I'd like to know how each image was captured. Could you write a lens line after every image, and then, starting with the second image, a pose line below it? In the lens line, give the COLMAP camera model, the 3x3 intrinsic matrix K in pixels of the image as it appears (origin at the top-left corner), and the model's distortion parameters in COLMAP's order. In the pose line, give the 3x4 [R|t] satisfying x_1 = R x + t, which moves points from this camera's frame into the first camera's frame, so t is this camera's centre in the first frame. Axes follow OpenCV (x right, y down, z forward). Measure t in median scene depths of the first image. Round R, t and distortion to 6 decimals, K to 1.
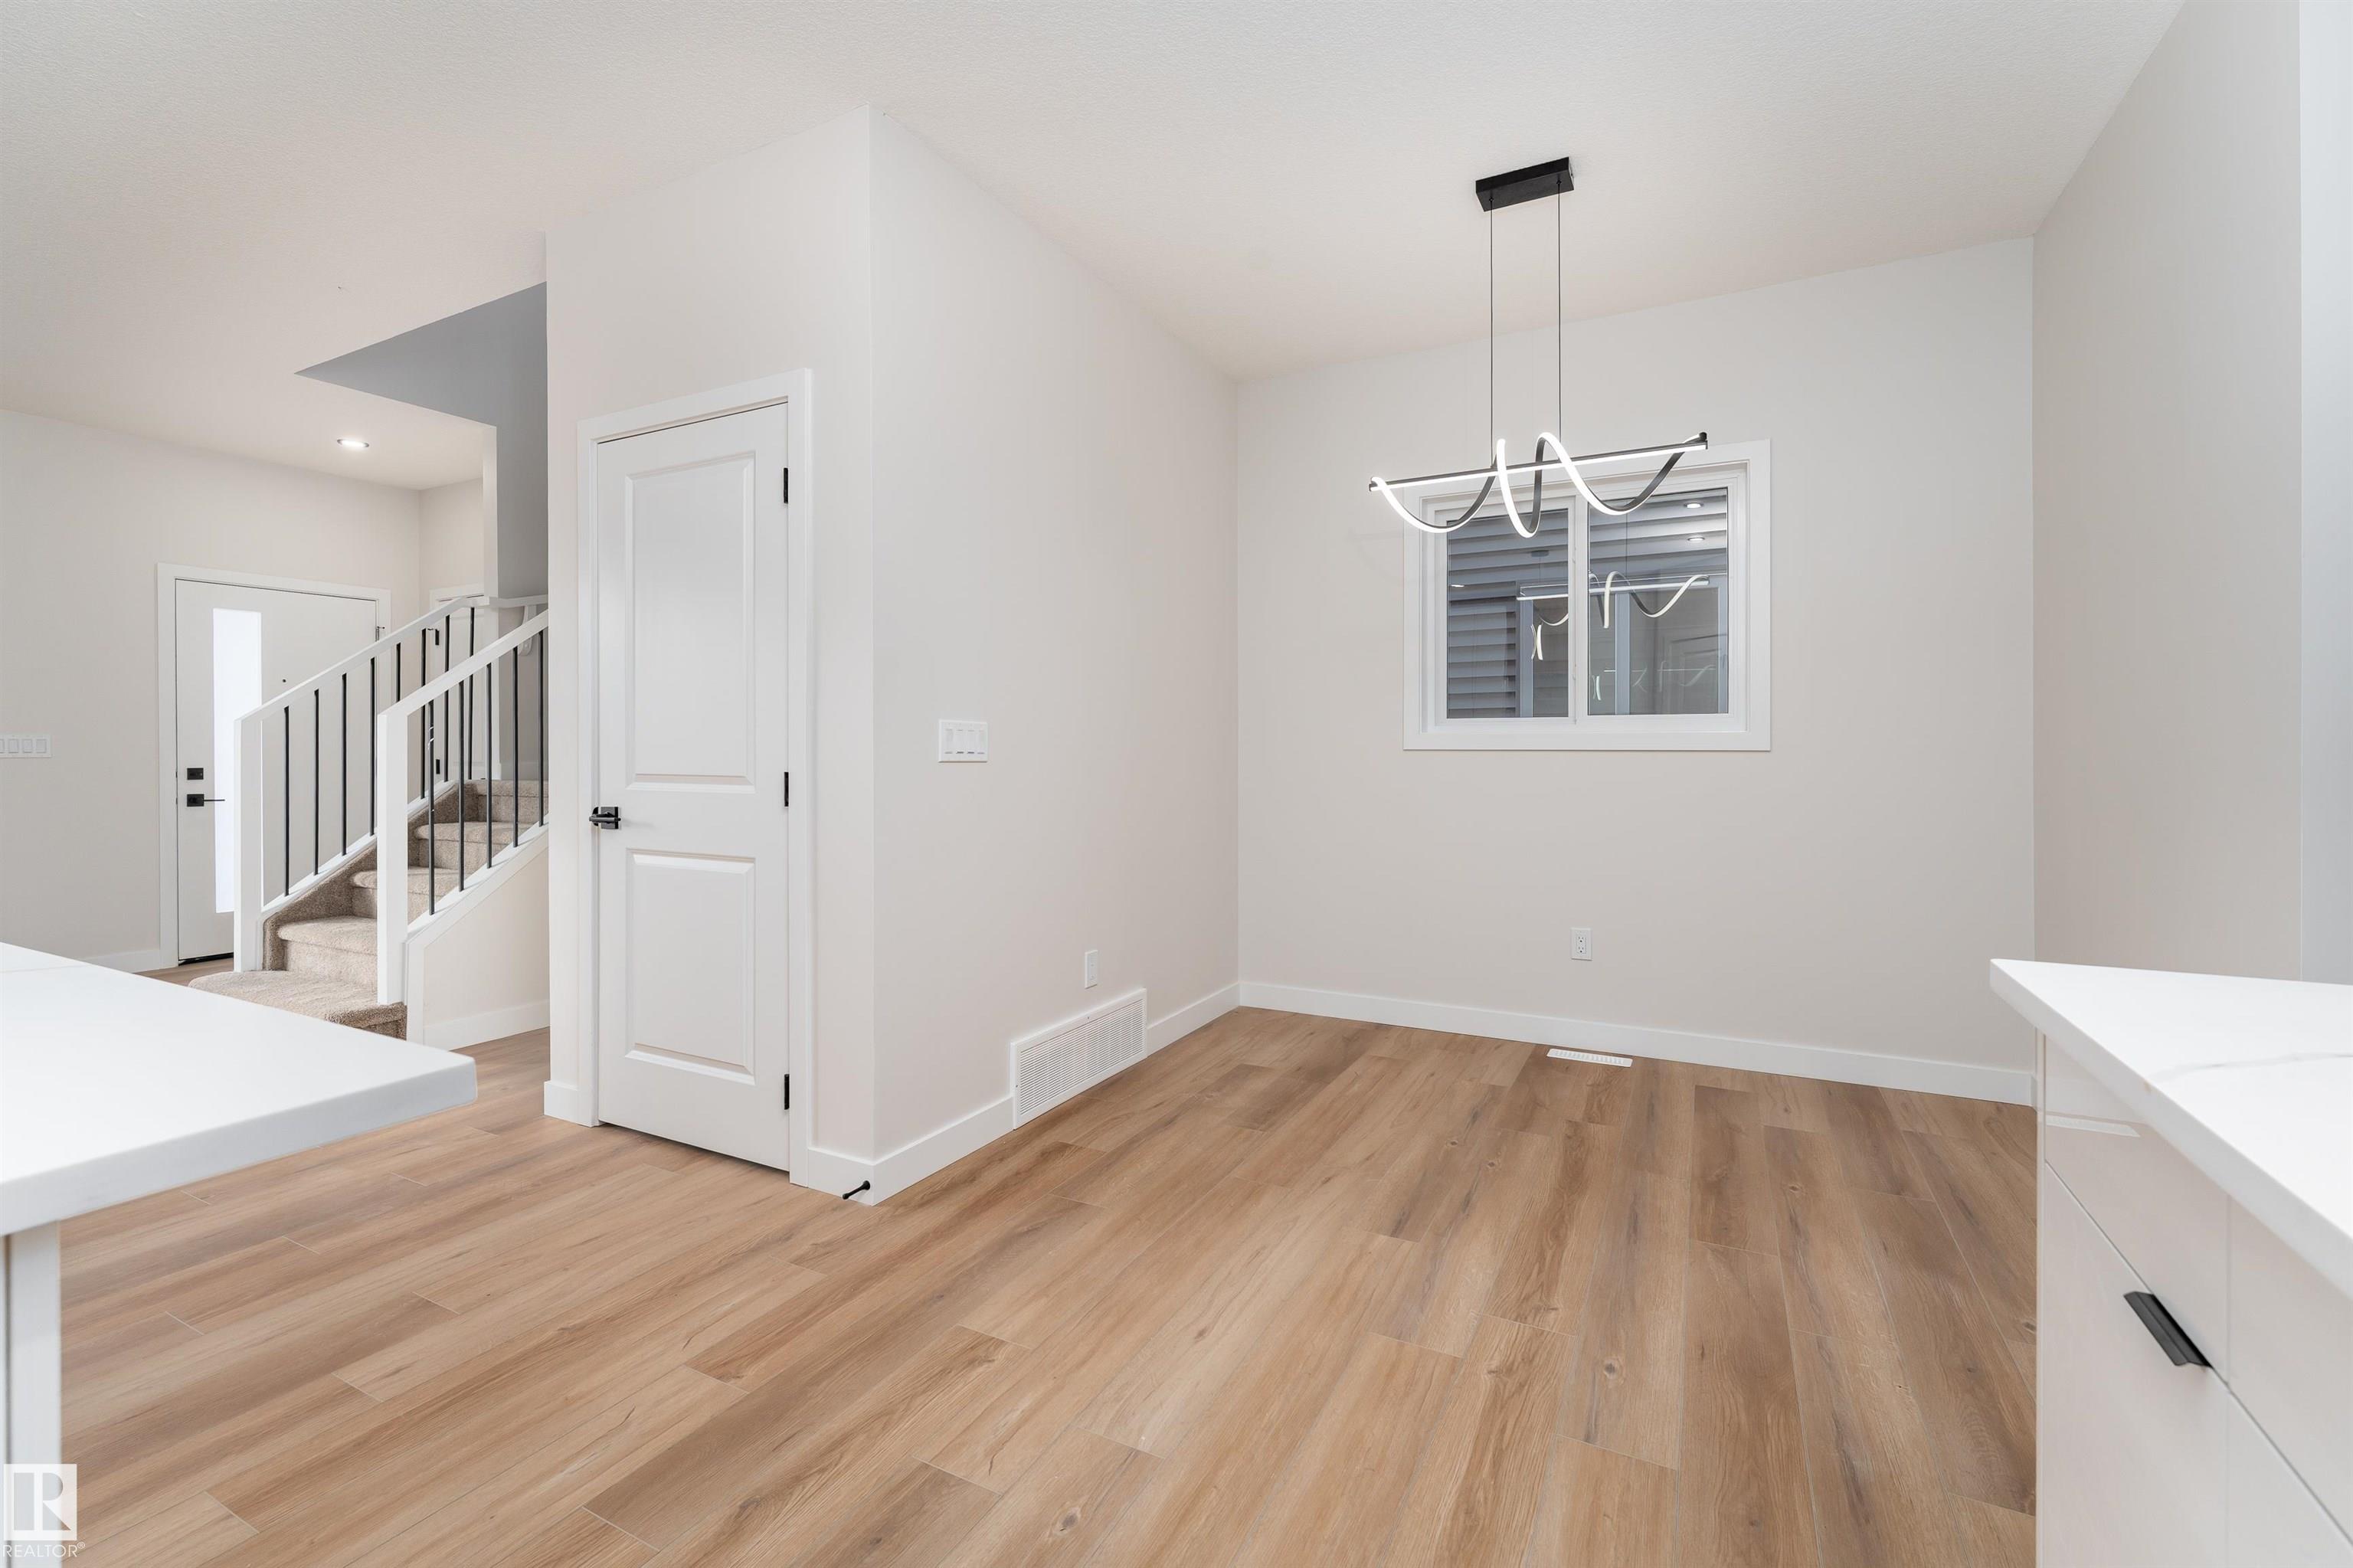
lens RADIAL K [[1021.2, 0, 1172.2], [0, 1021.2, 748.0], [0, 0, 1]] dist [-0.000100, -0.000176]
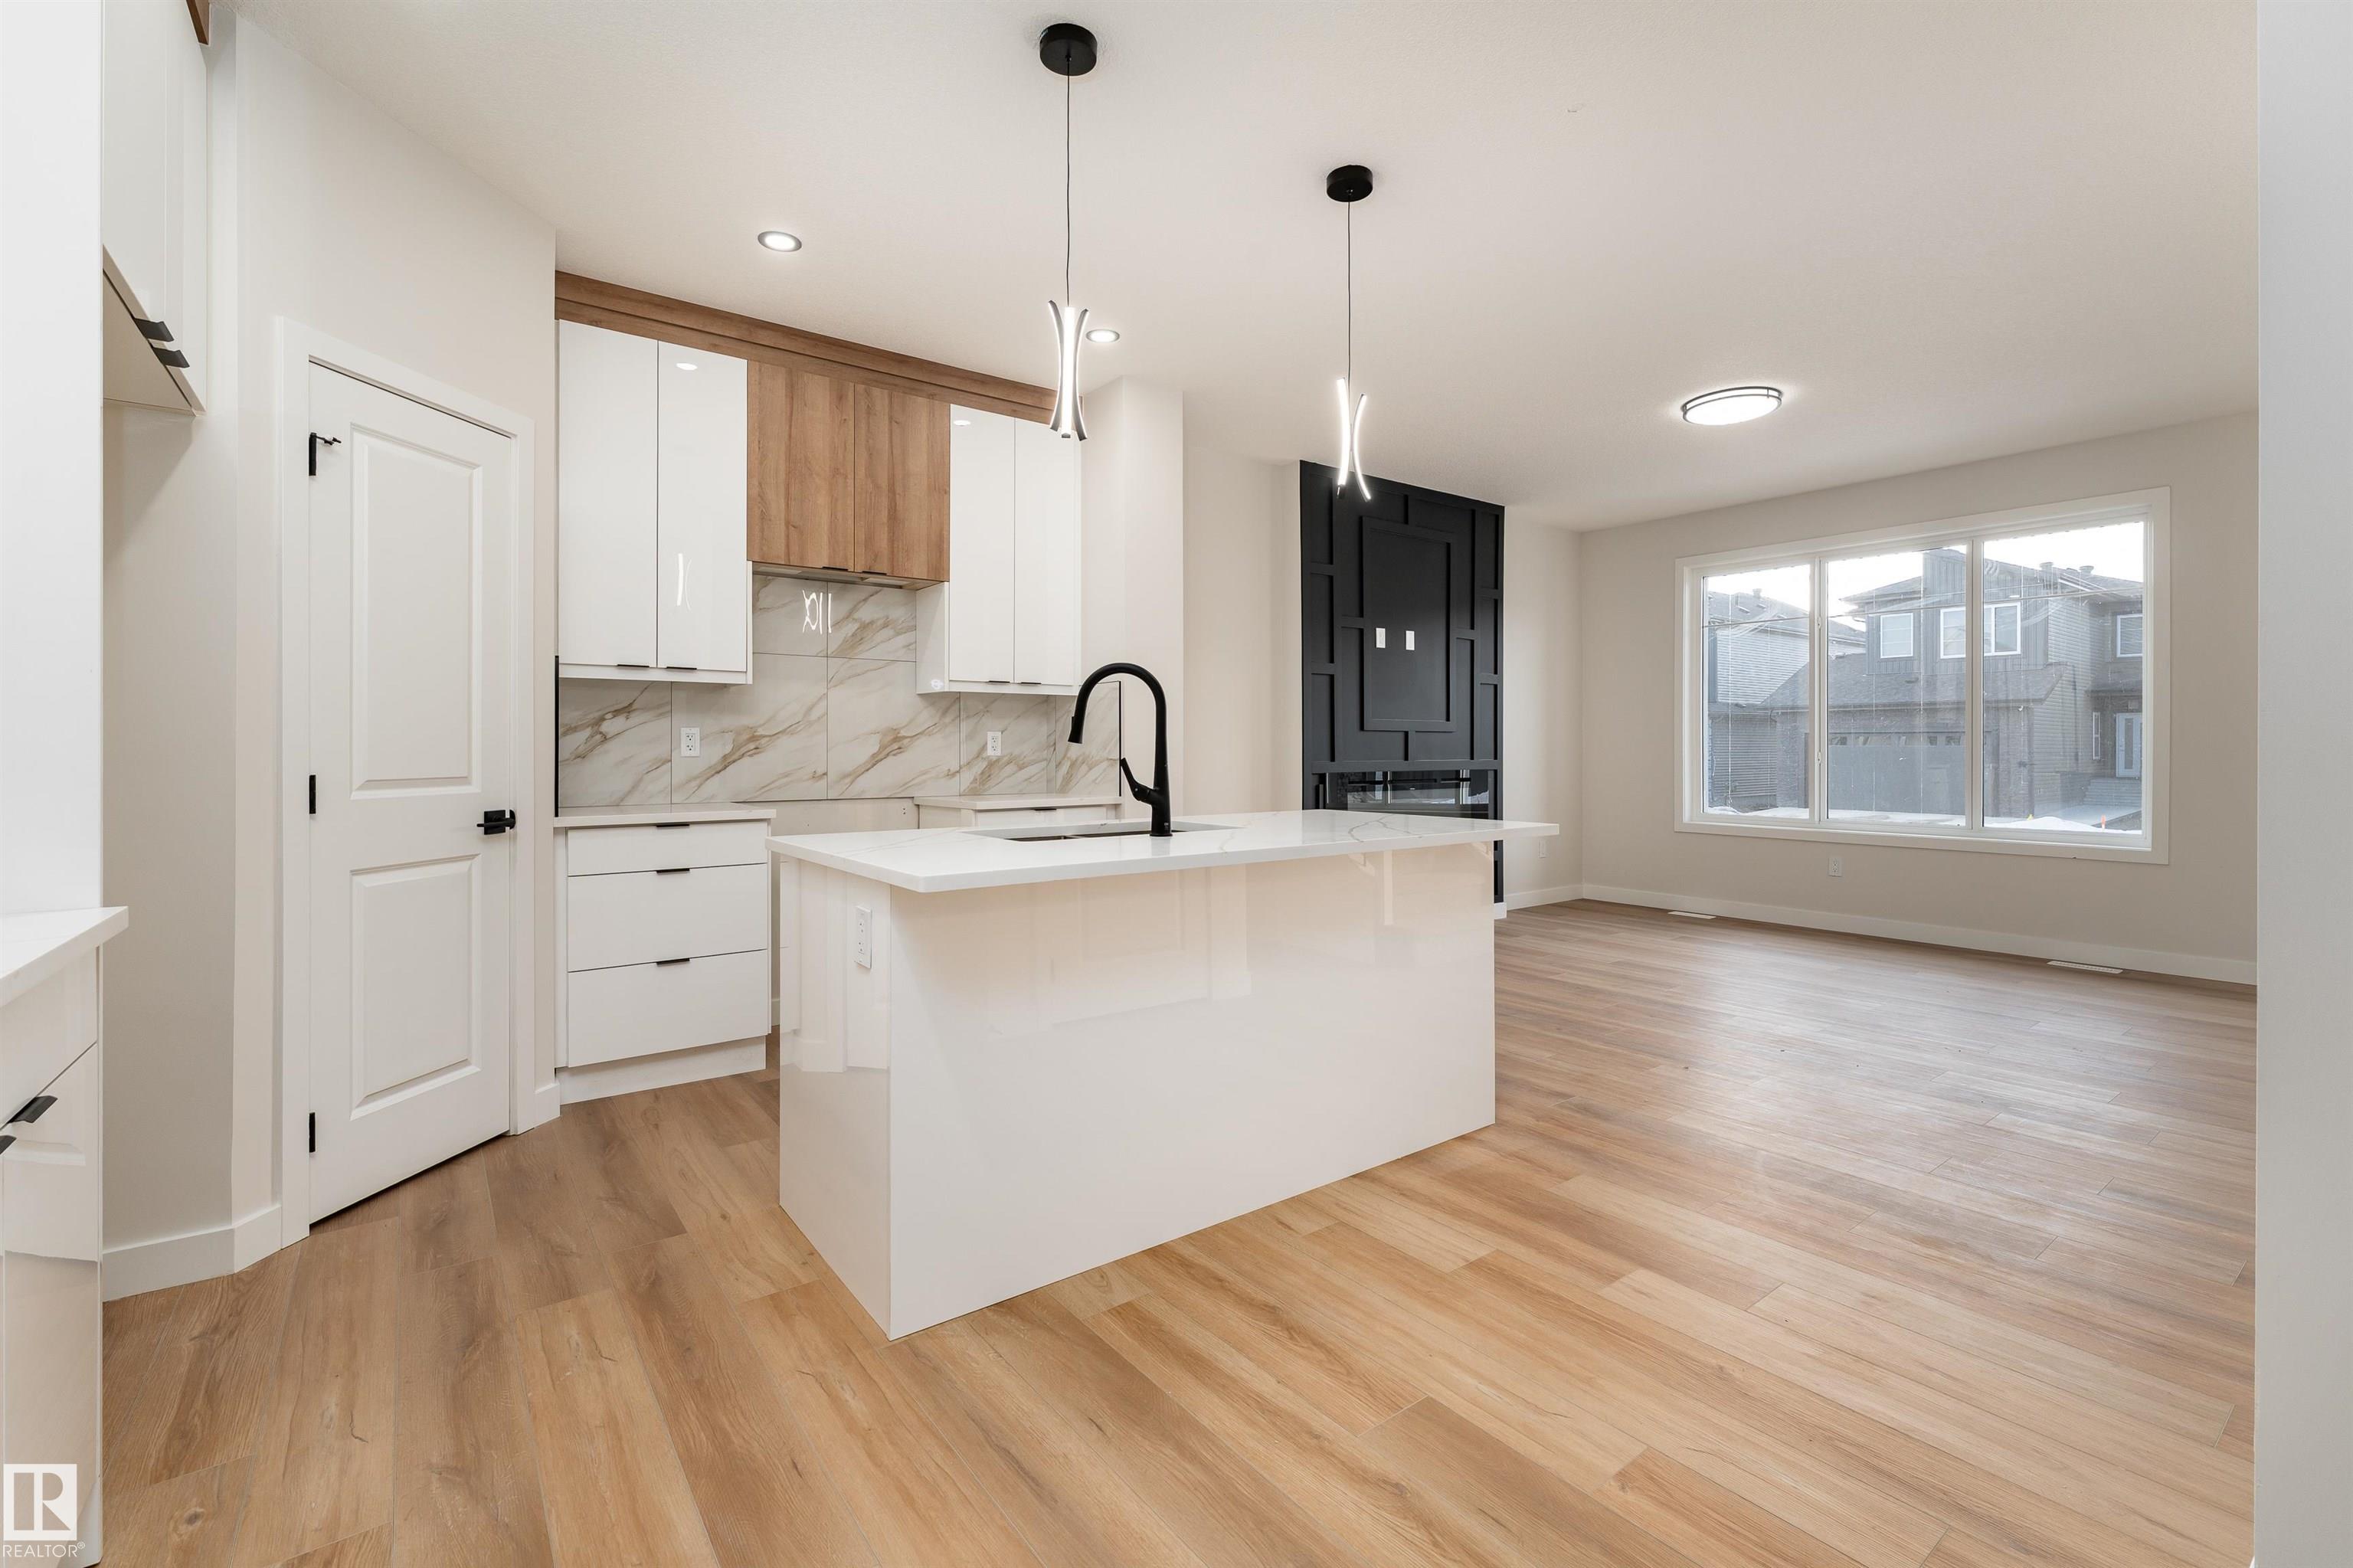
lens RADIAL K [[1021.2, 0, 1172.2], [0, 1021.2, 748.0], [0, 0, 1]] dist [-0.000100, -0.000176]
pose [[-0.428948, 0.001913, -0.903327, 0.292927], [0.001969, 0.999997, 0.001182, -0.000127], [0.903327, -0.001272, -0.428950, 0.601063]]
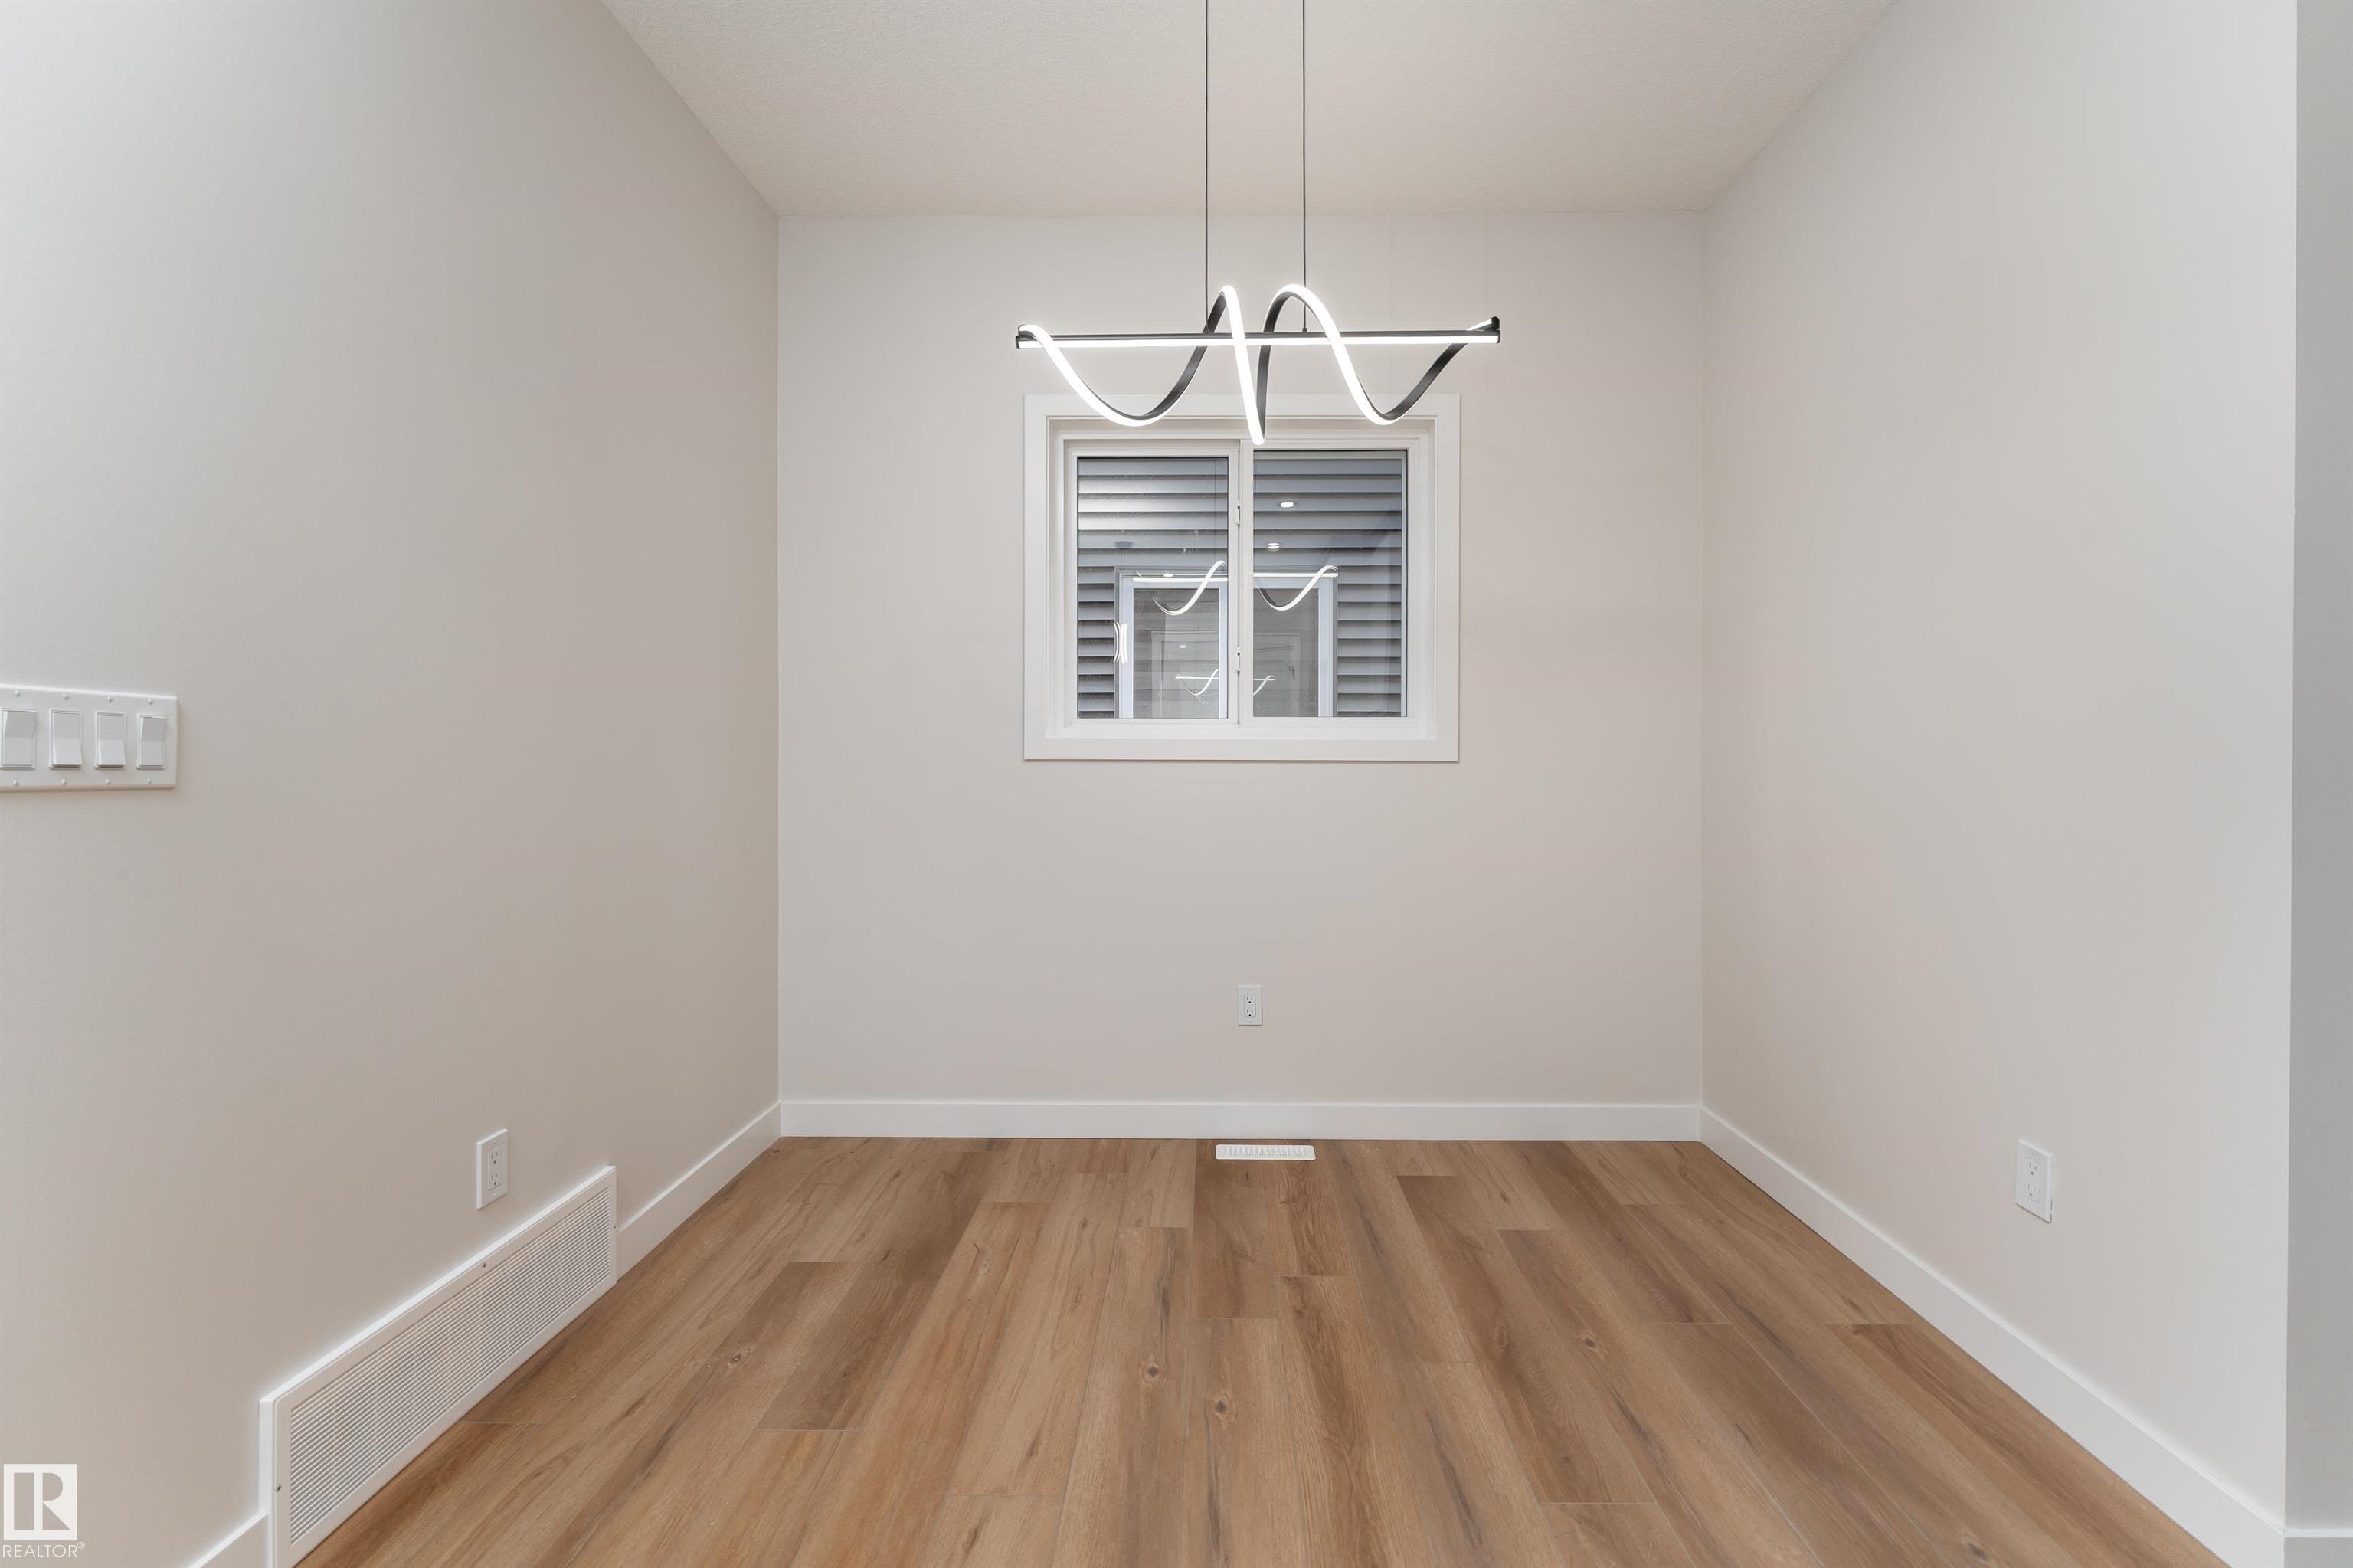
lens RADIAL K [[1016.7, 0, 1202.6], [0, 1016.7, 766.0], [0, 0, 1]] dist [-0.002728, -0.000264]
pose [[0.889271, -0.002246, 0.457376, 0.009996], [-0.002254, 0.999954, 0.009293, -0.001296], [-0.457376, -0.009295, 0.889225, 0.389263]]
